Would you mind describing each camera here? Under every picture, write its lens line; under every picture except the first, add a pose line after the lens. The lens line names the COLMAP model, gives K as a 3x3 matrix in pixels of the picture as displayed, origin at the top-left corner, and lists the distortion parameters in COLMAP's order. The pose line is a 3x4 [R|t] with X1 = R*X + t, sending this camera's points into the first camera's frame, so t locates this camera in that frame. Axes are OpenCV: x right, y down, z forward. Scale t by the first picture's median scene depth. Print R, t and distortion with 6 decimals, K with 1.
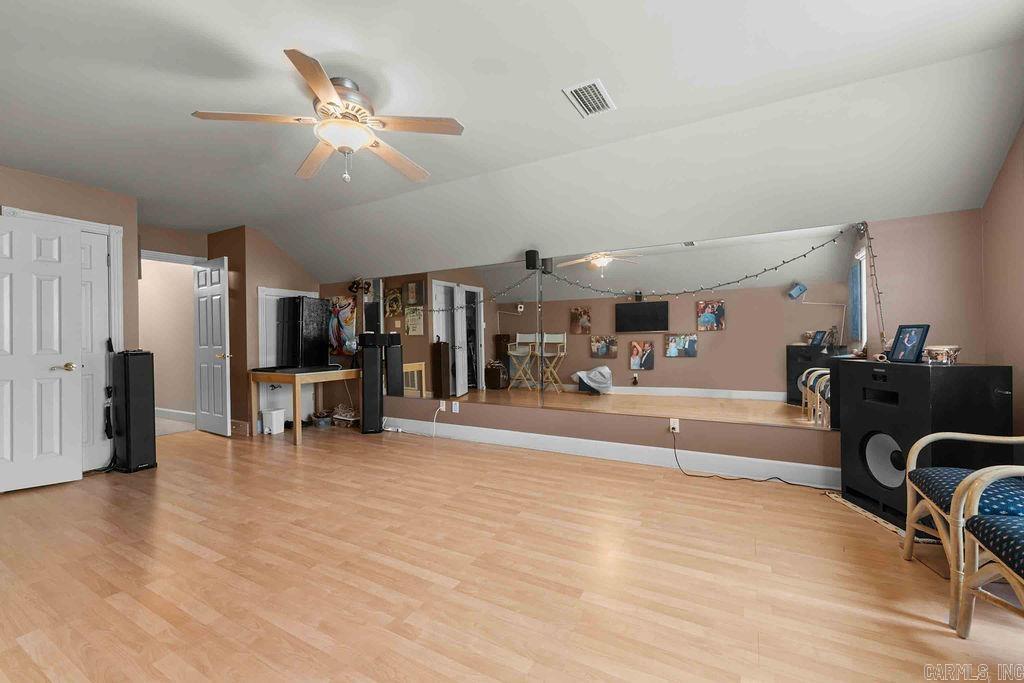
lens RADIAL K [[425.0, 0, 514.7], [0, 425.0, 336.5], [0, 0, 1]] dist [0.010649, -0.002437]
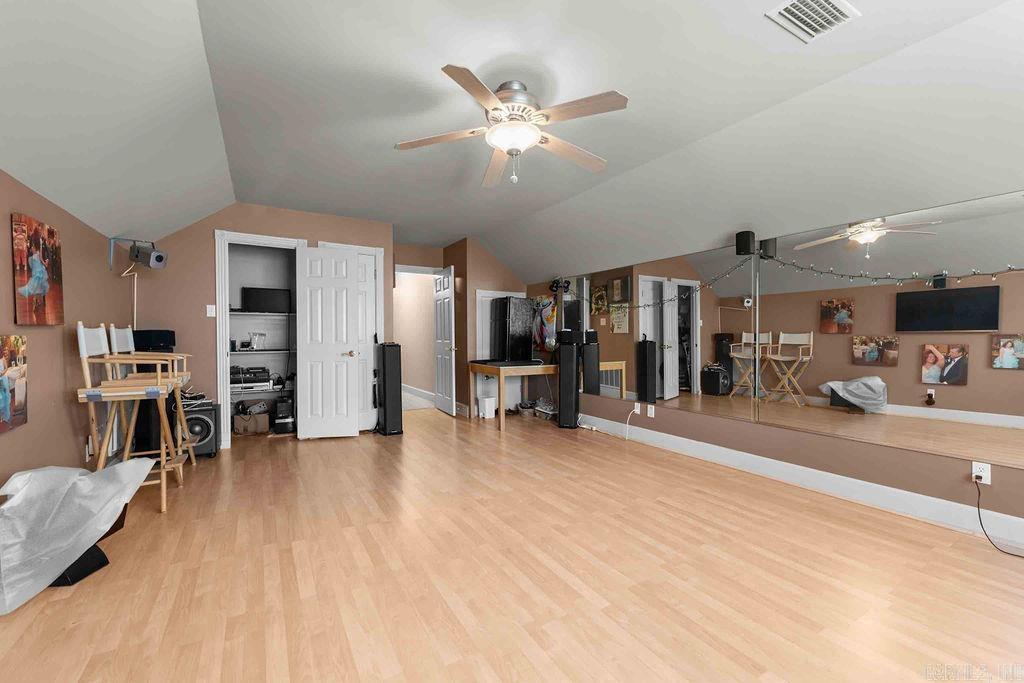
lens RADIAL K [[425.0, 0, 510.4], [0, 425.0, 341.3], [0, 0, 1]] dist [0.010649, -0.002437]
pose [[0.865086, 0.018231, -0.501293, 0.067064], [-0.010252, 0.999773, 0.018668, 0.000349], [0.501519, -0.011010, 0.865076, 0.057197]]
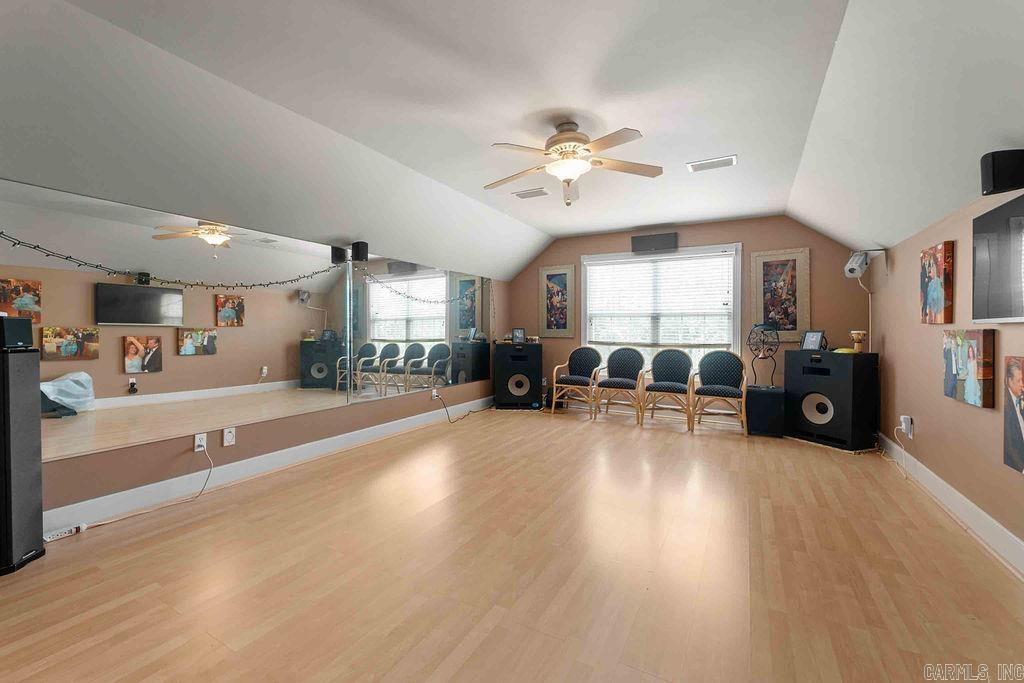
lens RADIAL K [[425.0, 0, 498.4], [0, 425.0, 337.0], [0, 0, 1]] dist [0.010649, -0.002437]
pose [[-0.020454, 0.009132, 0.999749, -0.977118], [-0.017846, 0.999796, -0.009497, 0.016355], [-0.999632, -0.018035, -0.020287, 0.725085]]
